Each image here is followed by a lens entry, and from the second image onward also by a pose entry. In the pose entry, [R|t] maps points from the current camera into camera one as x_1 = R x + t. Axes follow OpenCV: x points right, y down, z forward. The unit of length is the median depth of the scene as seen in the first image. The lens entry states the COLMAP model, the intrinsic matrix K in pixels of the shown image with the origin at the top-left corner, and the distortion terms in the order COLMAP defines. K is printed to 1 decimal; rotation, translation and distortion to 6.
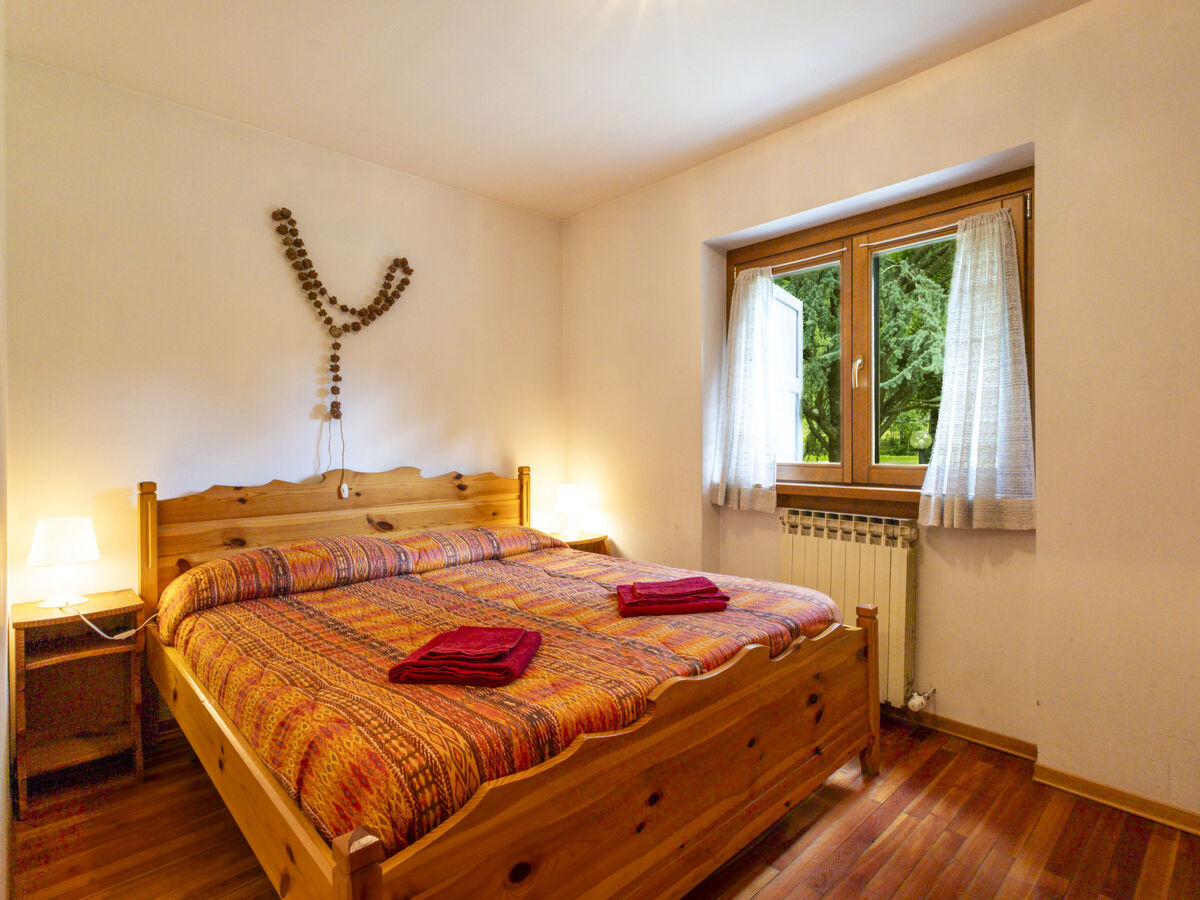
lens RADIAL K [[625.0, 0, 600.8], [0, 625.0, 452.6], [0, 0, 1]] dist [-0.009419, -0.003443]
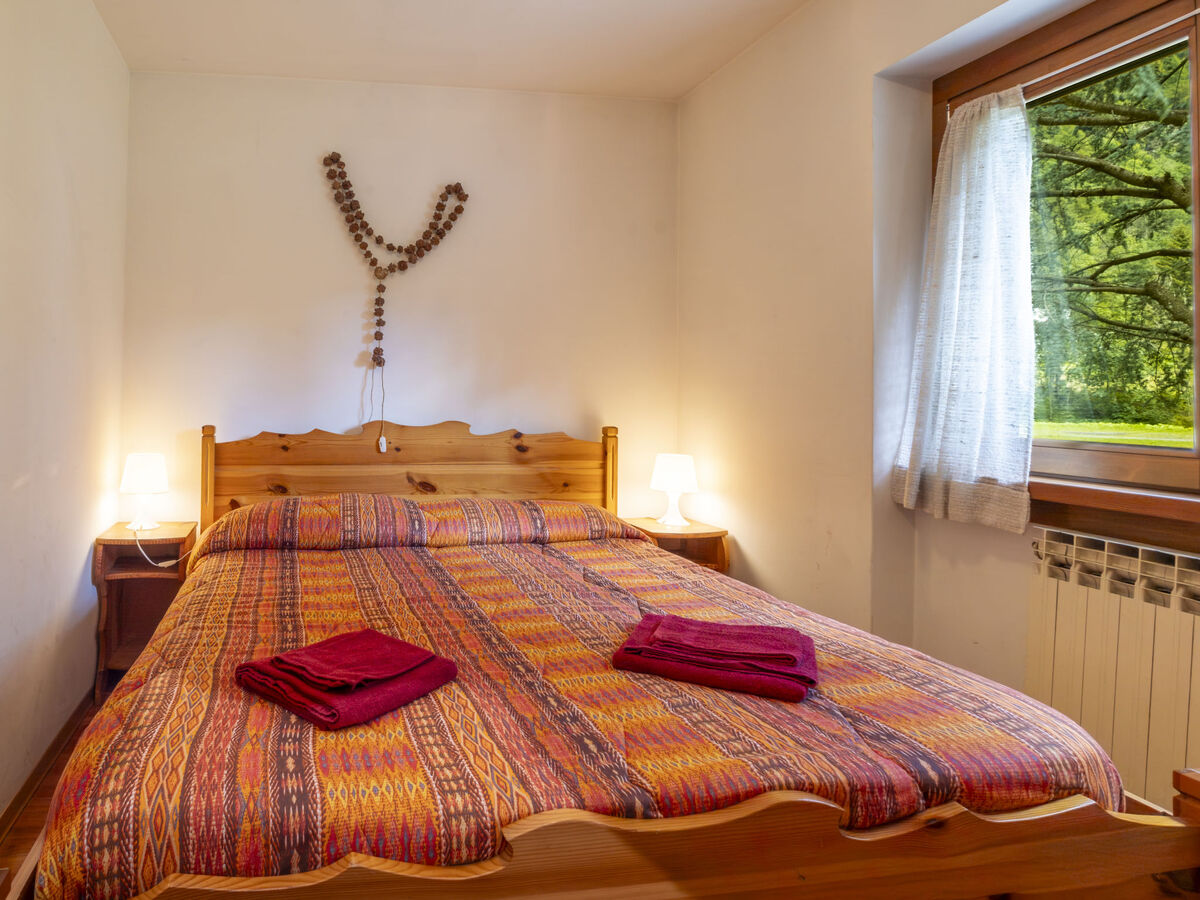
lens RADIAL K [[625.0, 0, 561.7], [0, 625.0, 389.2], [0, 0, 1]] dist [-0.009419, -0.003443]
pose [[0.804746, 0.009433, -0.593544, 0.350242], [-0.026721, 0.999436, -0.020347, -0.008469], [0.593018, 0.032234, 0.804544, 0.416311]]
